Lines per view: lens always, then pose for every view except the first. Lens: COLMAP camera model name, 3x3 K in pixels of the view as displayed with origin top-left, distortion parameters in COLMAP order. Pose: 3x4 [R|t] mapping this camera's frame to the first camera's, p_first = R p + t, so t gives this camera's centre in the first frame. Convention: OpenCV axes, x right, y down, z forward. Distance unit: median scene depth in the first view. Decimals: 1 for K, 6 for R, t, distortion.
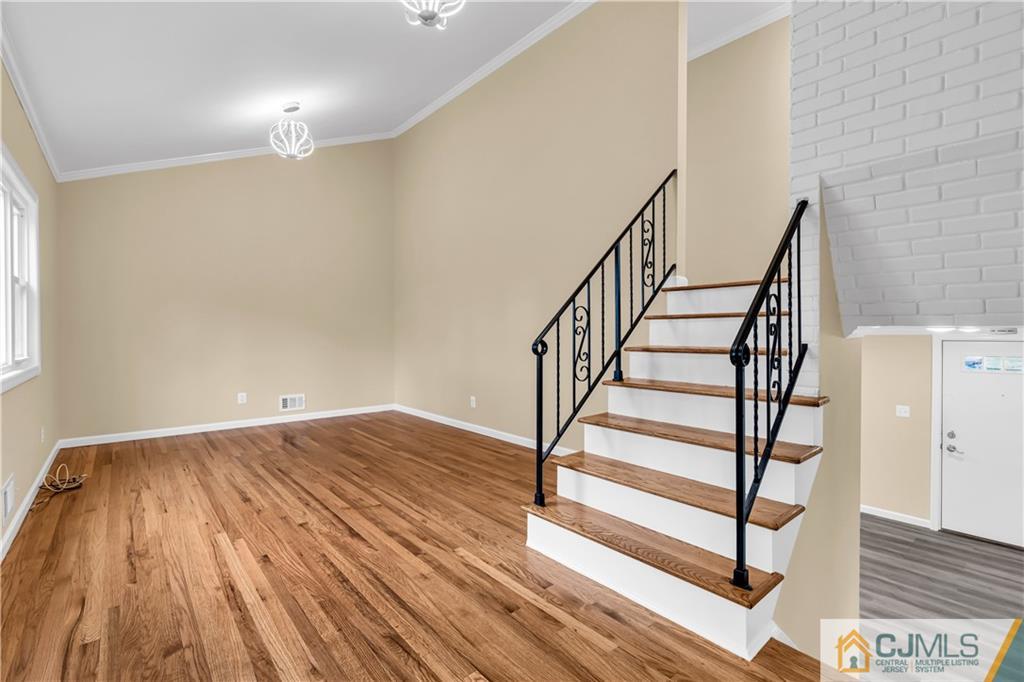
lens RADIAL K [[464.3, 0, 510.0], [0, 464.3, 337.9], [0, 0, 1]] dist [-0.008663, 0.003360]
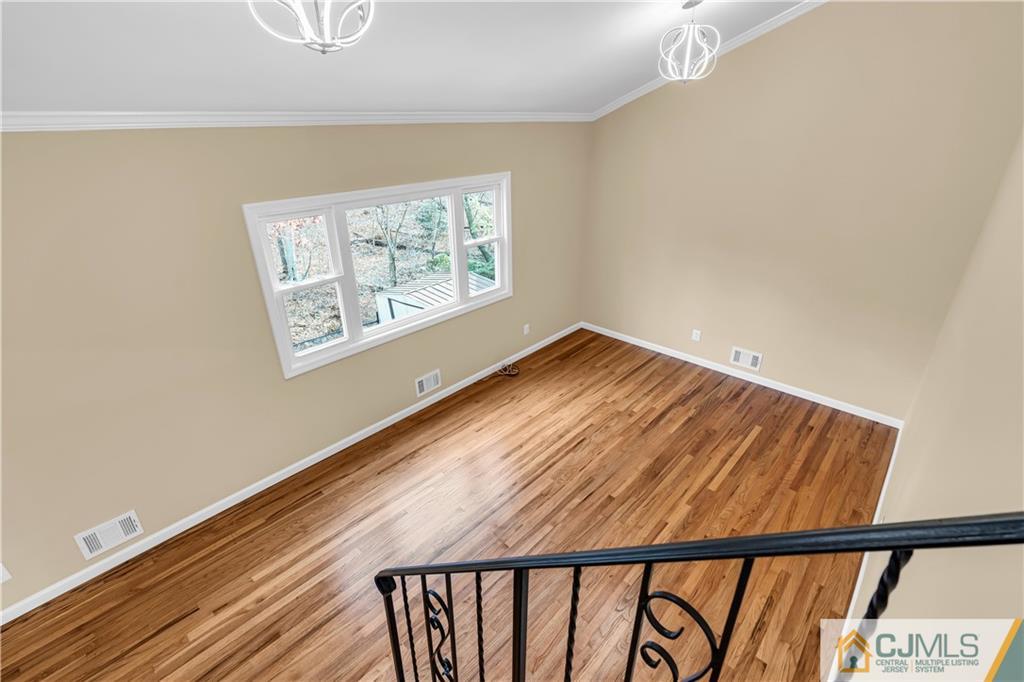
lens RADIAL K [[464.3, 0, 511.5], [0, 464.3, 342.0], [0, 0, 1]] dist [-0.008663, 0.003360]
pose [[0.119439, 0.418324, -0.900410, 0.373444], [-0.000882, 0.906947, 0.421244, -0.397014], [0.992841, -0.049518, 0.108694, 0.782194]]
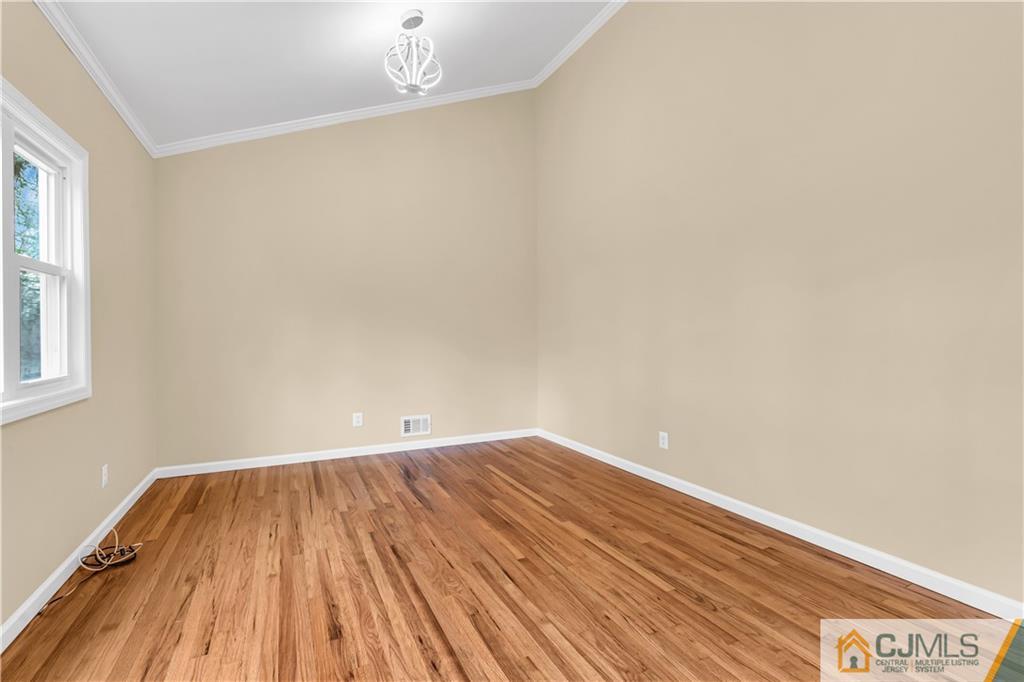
lens RADIAL K [[464.3, 0, 511.2], [0, 464.3, 338.6], [0, 0, 1]] dist [-0.008663, 0.003360]
pose [[0.970235, -0.002214, -0.242157, -0.190498], [0.001306, 0.999992, -0.003911, -0.010039], [0.242163, 0.003478, 0.970229, 0.431763]]
